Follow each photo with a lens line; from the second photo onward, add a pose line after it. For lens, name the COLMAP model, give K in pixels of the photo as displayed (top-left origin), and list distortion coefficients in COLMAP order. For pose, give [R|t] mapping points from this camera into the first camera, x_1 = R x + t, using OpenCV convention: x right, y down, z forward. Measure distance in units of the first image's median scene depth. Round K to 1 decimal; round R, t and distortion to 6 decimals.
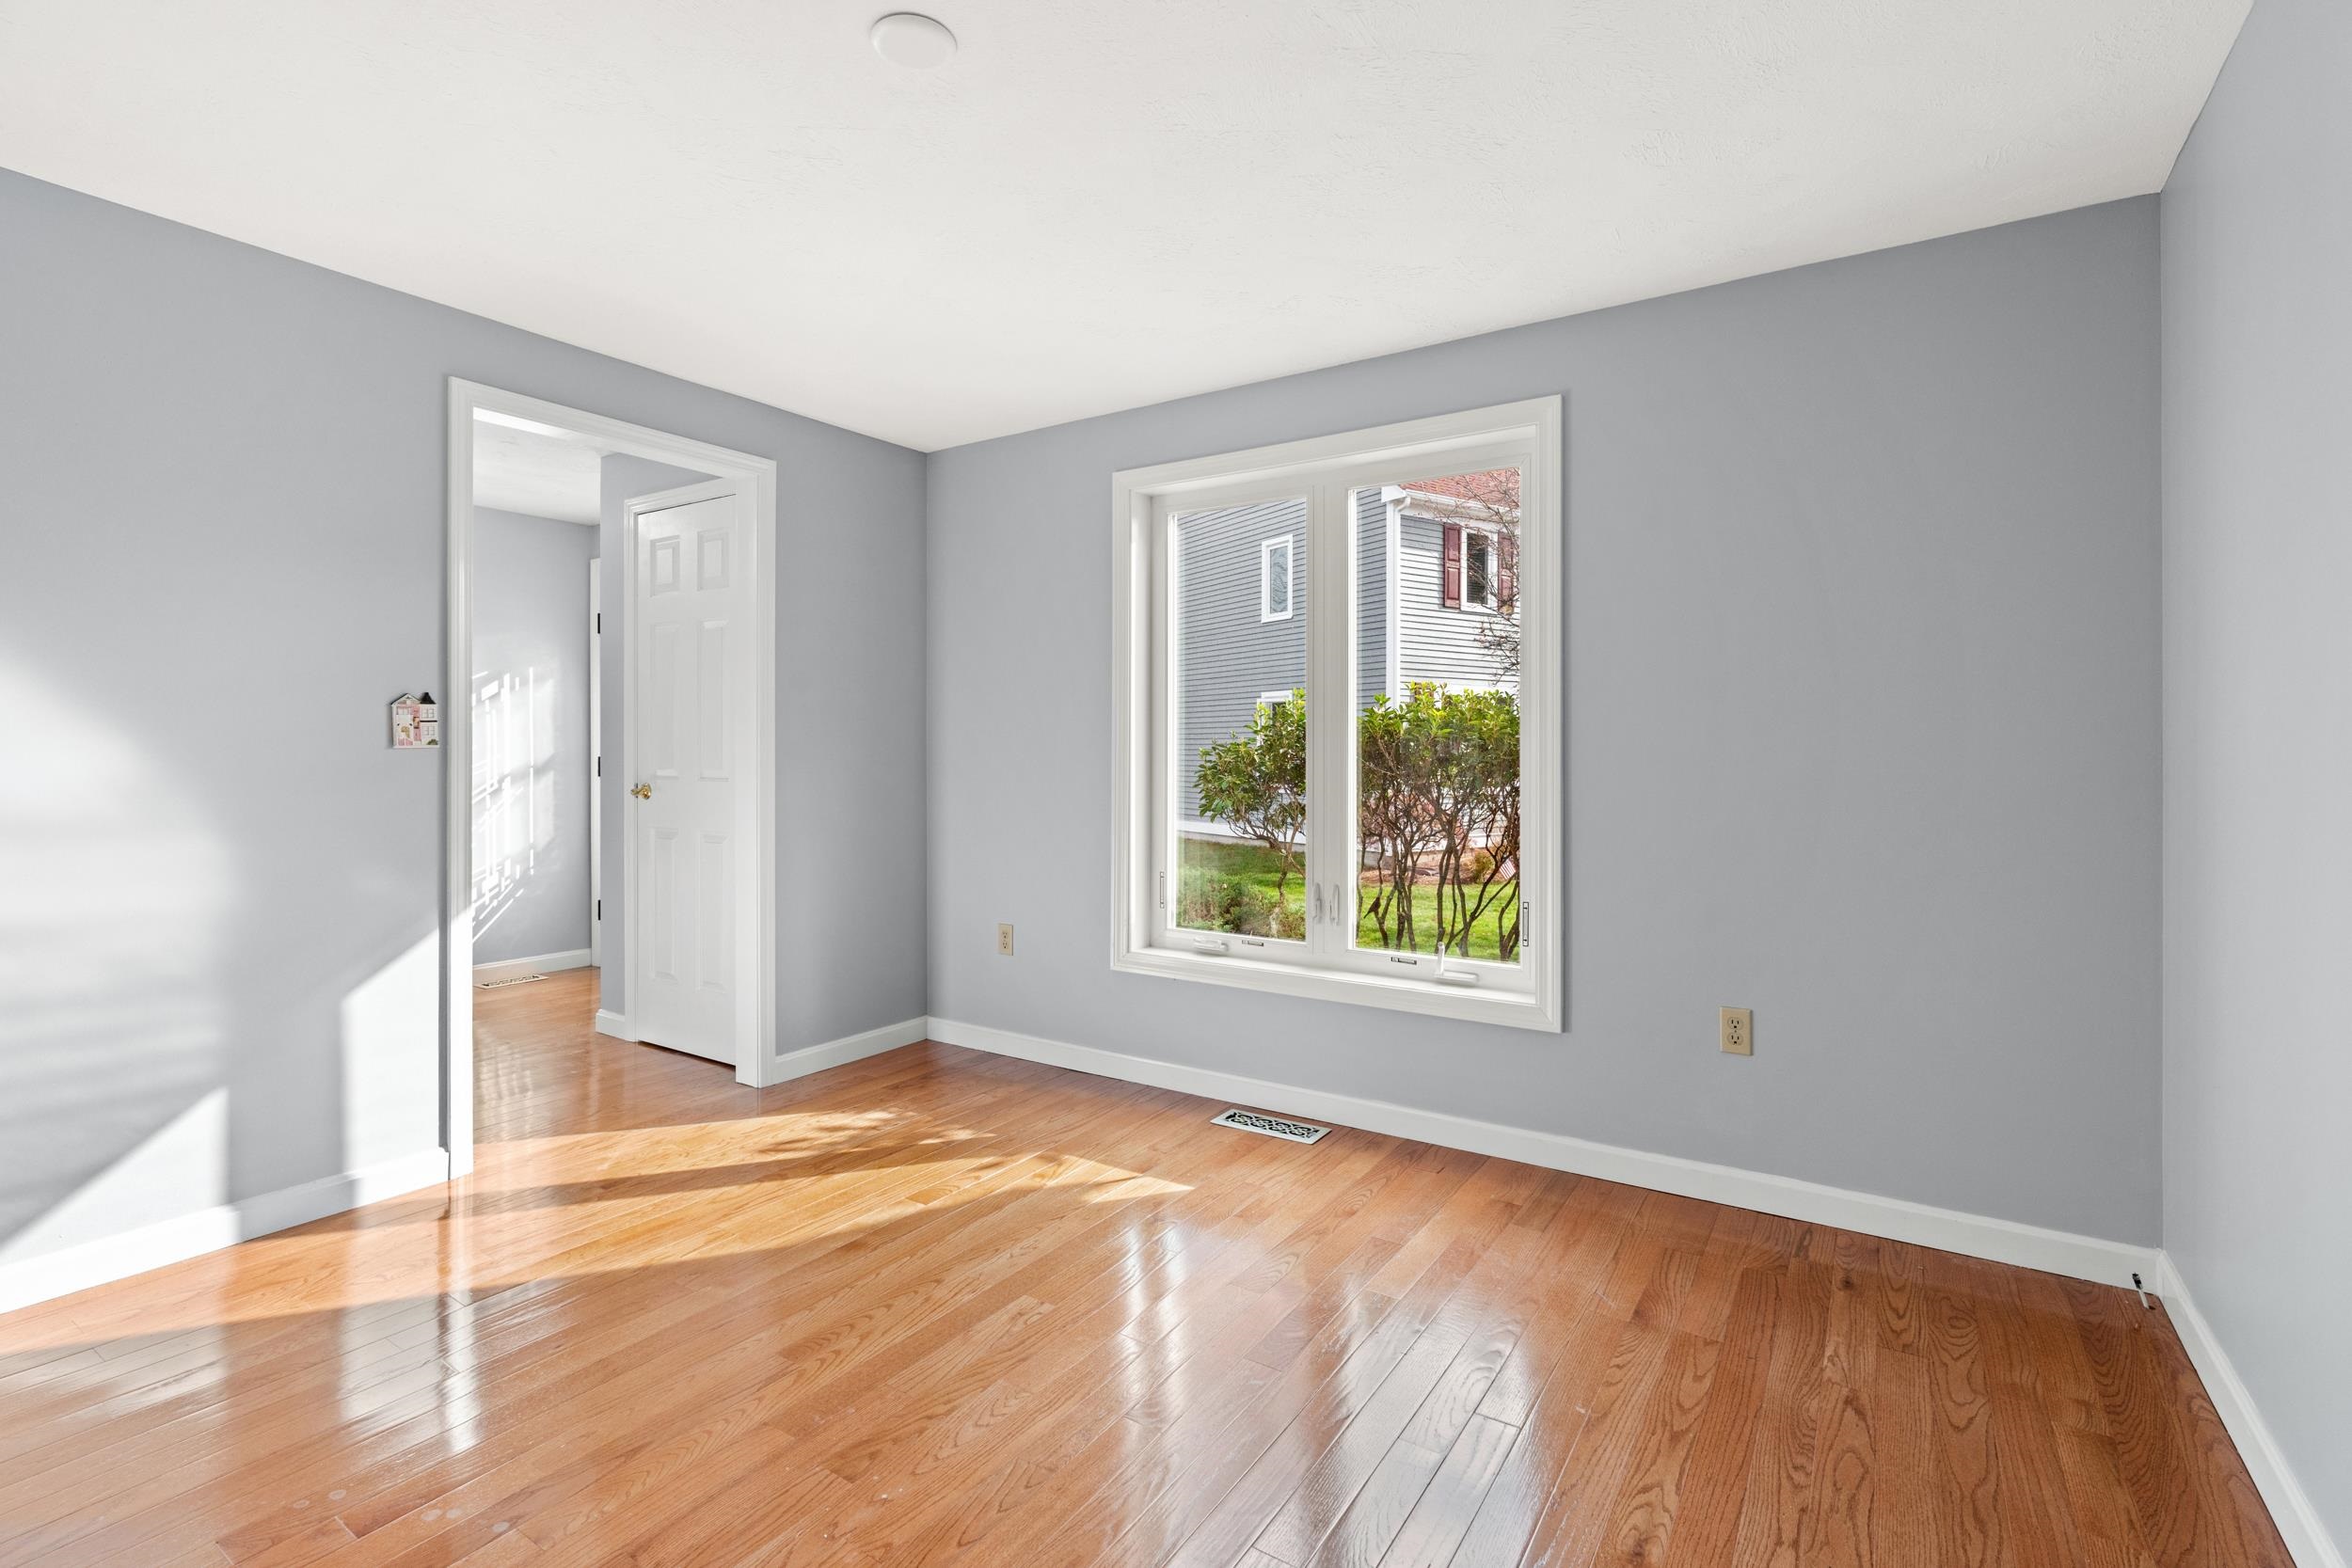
lens RADIAL K [[1066.1, 0, 1186.1], [0, 1066.1, 746.6], [0, 0, 1]] dist [-0.011654, 0.008602]
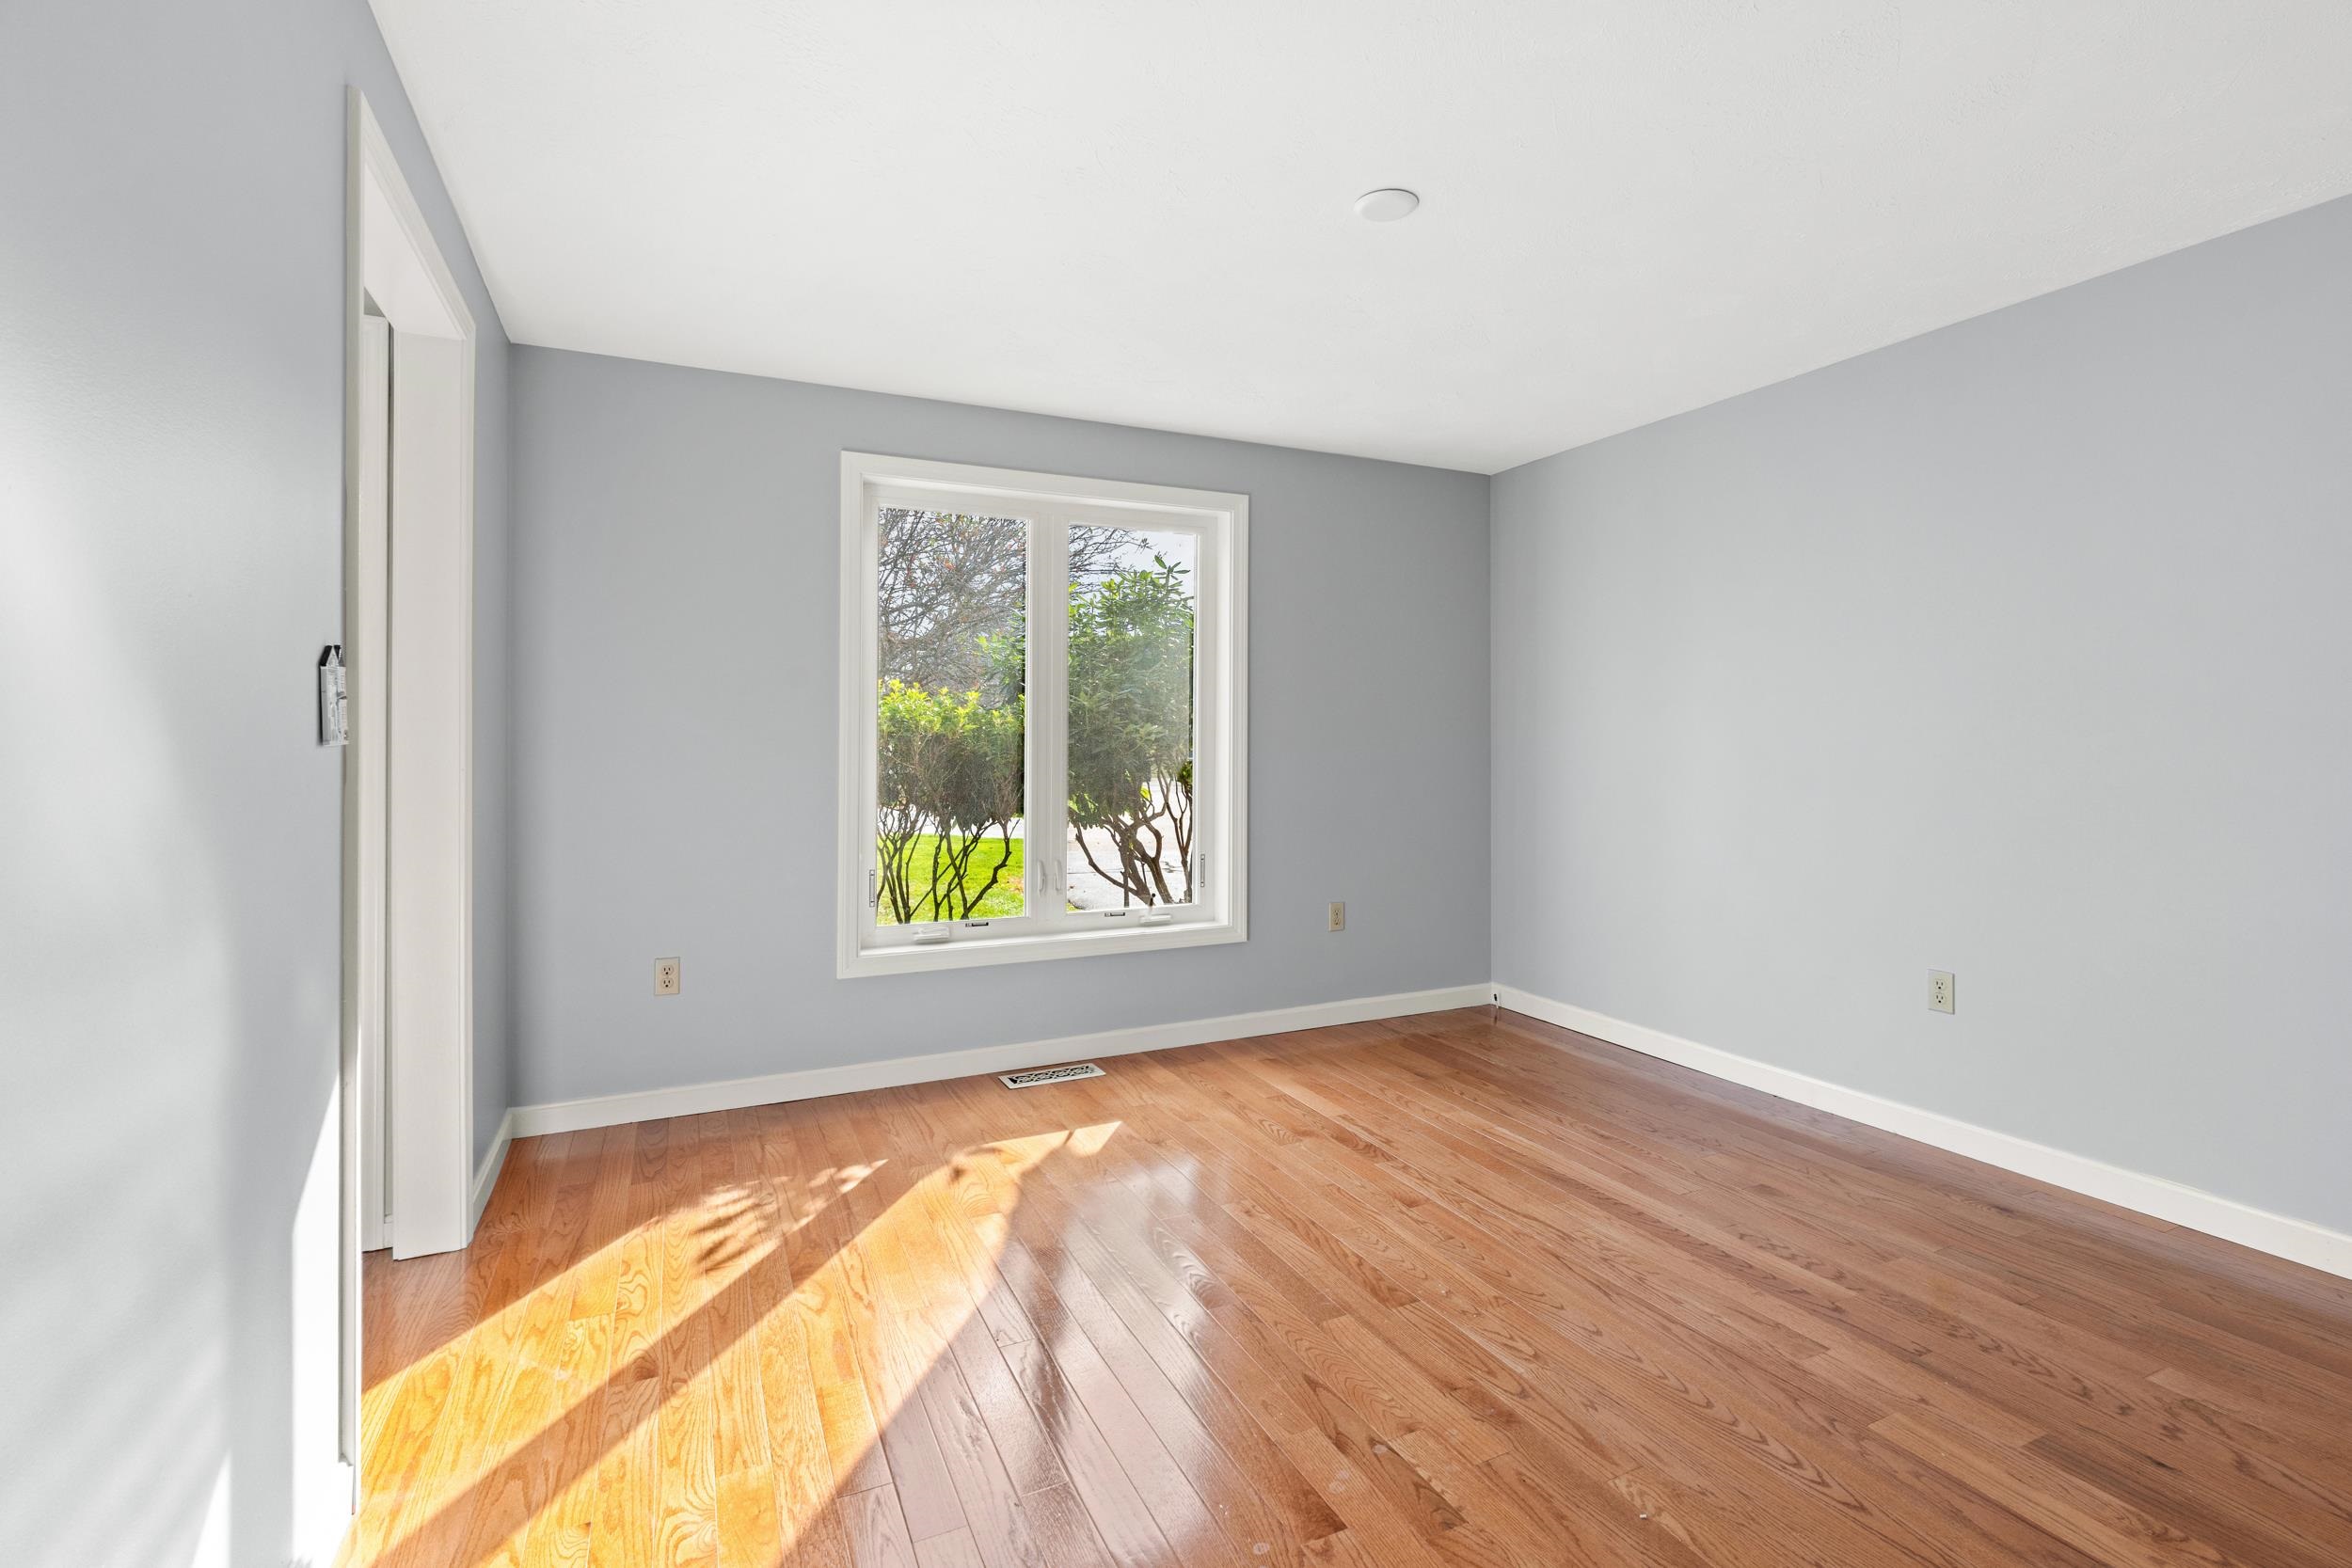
lens RADIAL K [[1066.1, 0, 1186.1], [0, 1066.1, 746.6], [0, 0, 1]] dist [-0.011654, 0.008602]
pose [[0.518946, -0.002812, 0.854802, -0.894391], [-0.001642, 0.999989, 0.004287, 0.000378], [-0.854805, -0.003629, 0.518936, 0.317938]]
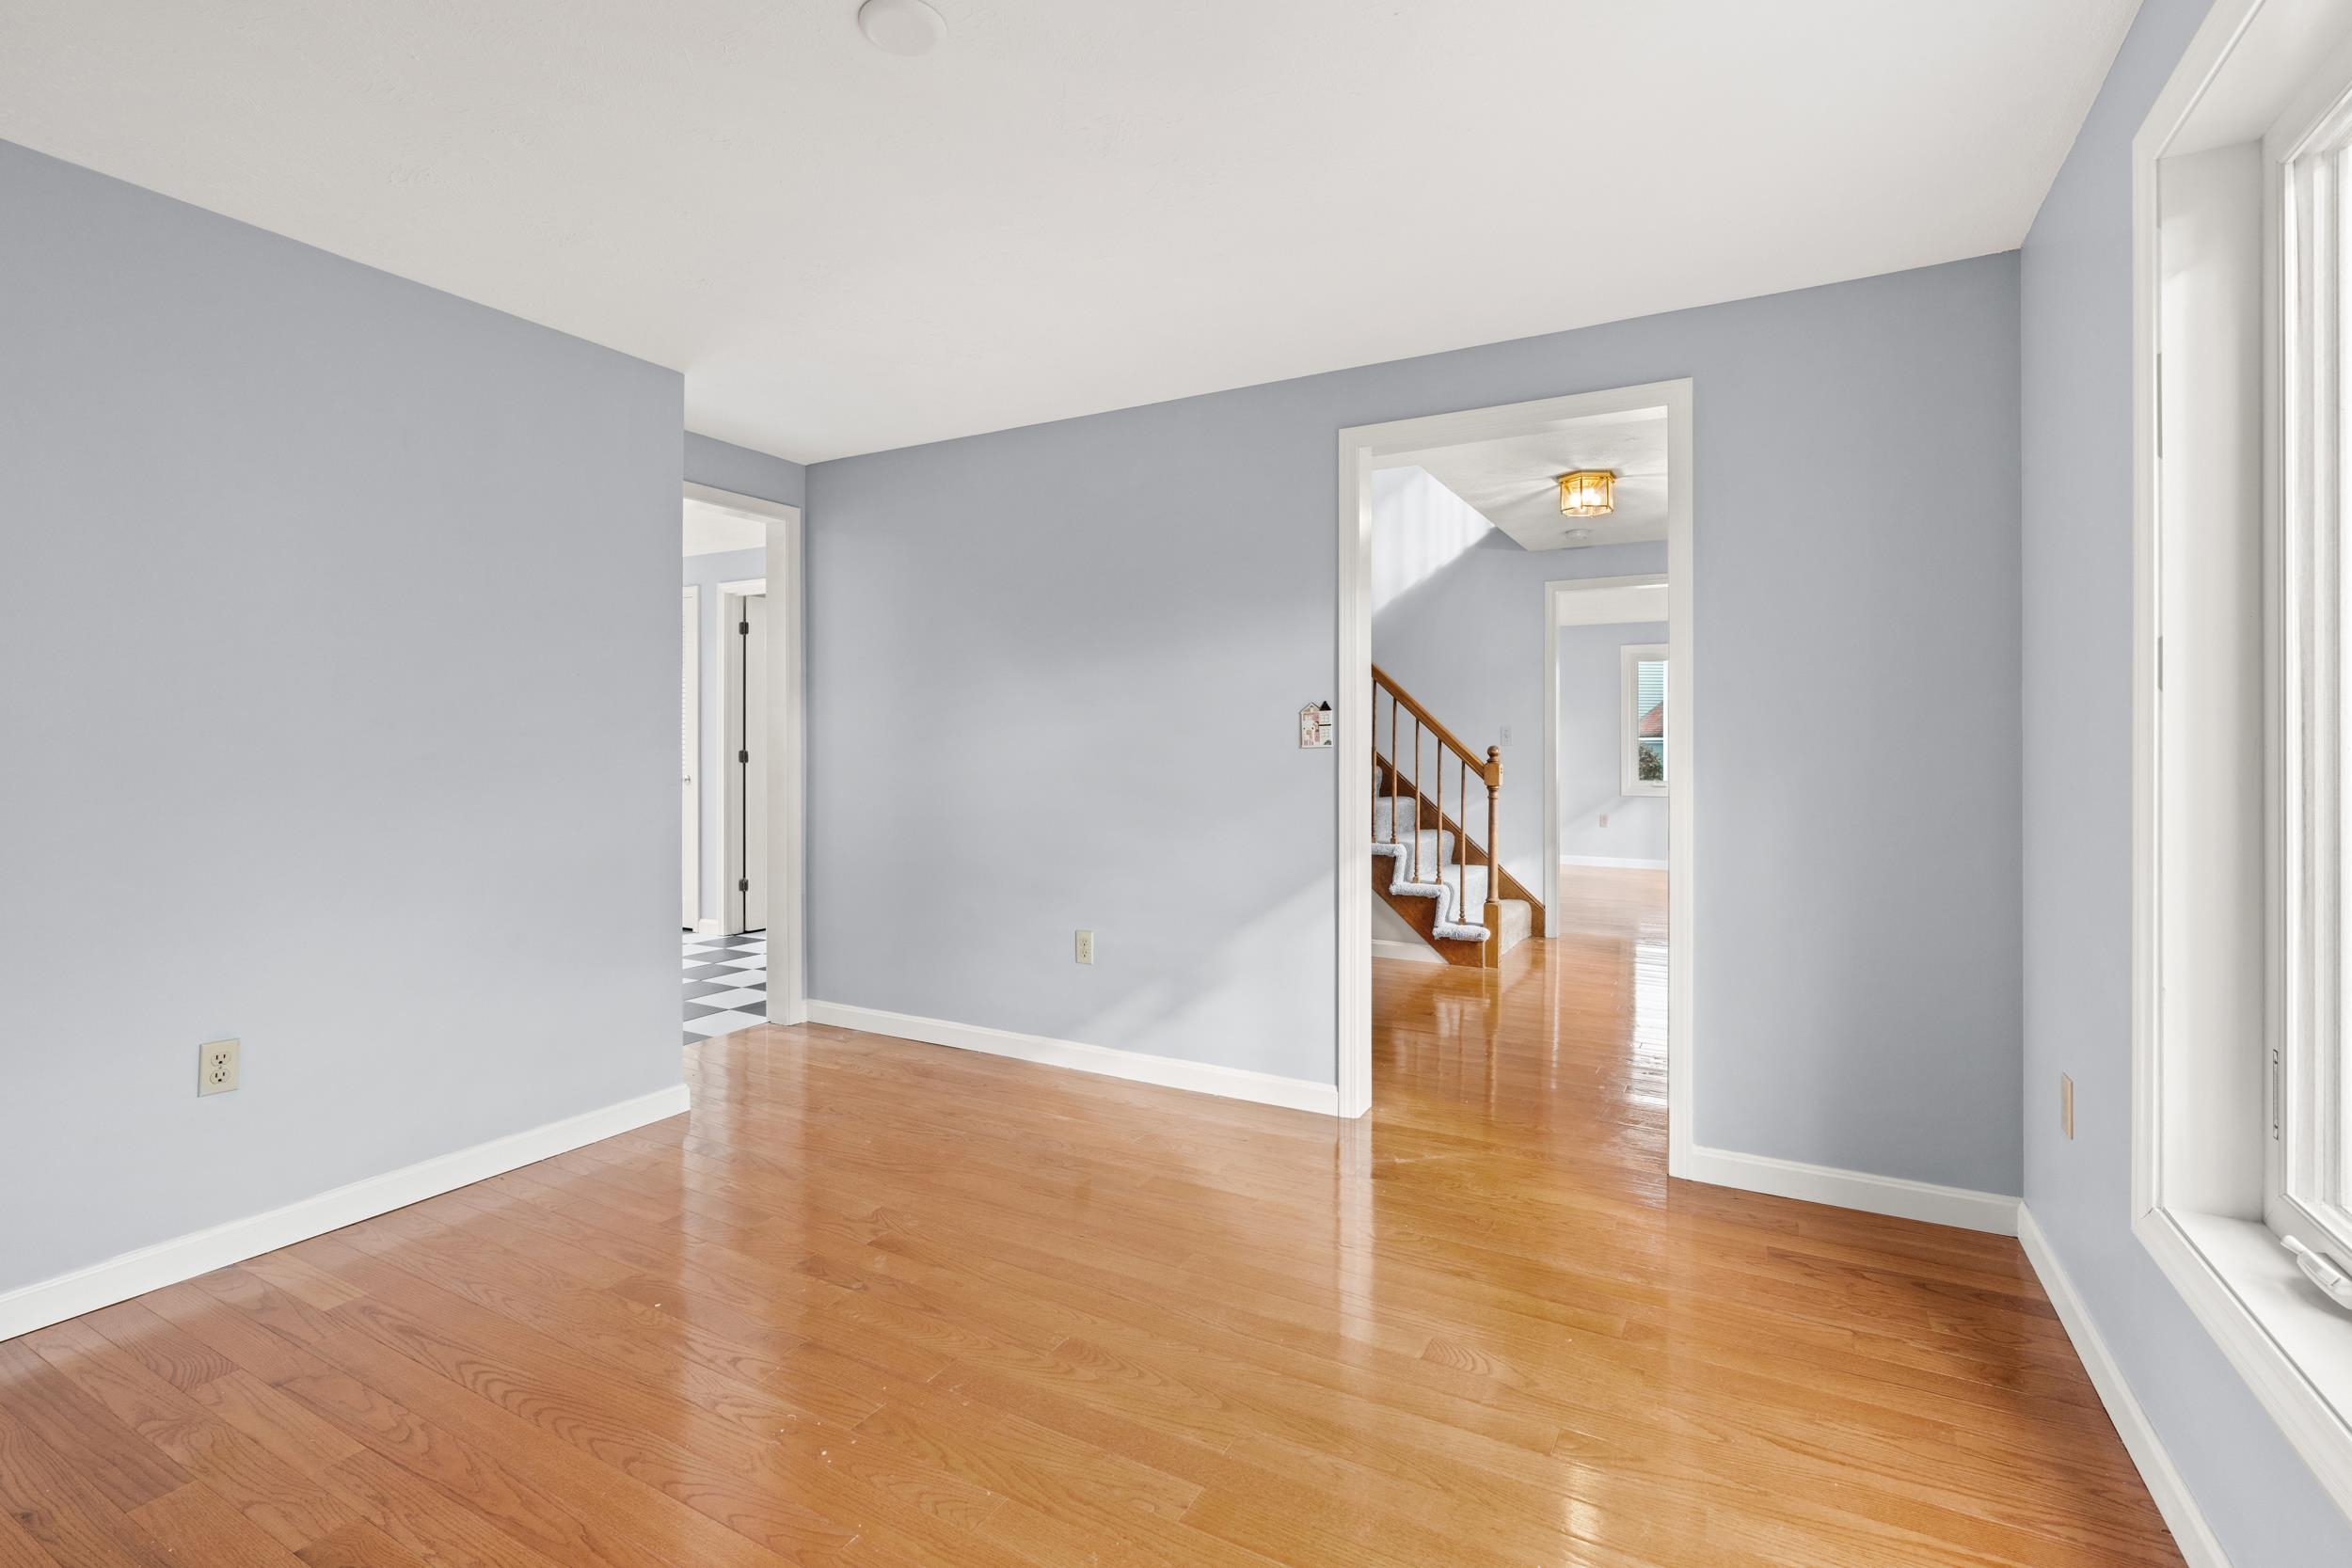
lens RADIAL K [[1066.1, 0, 1186.1], [0, 1066.1, 746.6], [0, 0, 1]] dist [-0.011654, 0.008602]
pose [[0.077460, -0.004263, -0.996986, 0.441327], [0.001949, 0.999990, -0.004124, 0.004609], [0.996994, -0.001624, 0.077468, 0.705341]]
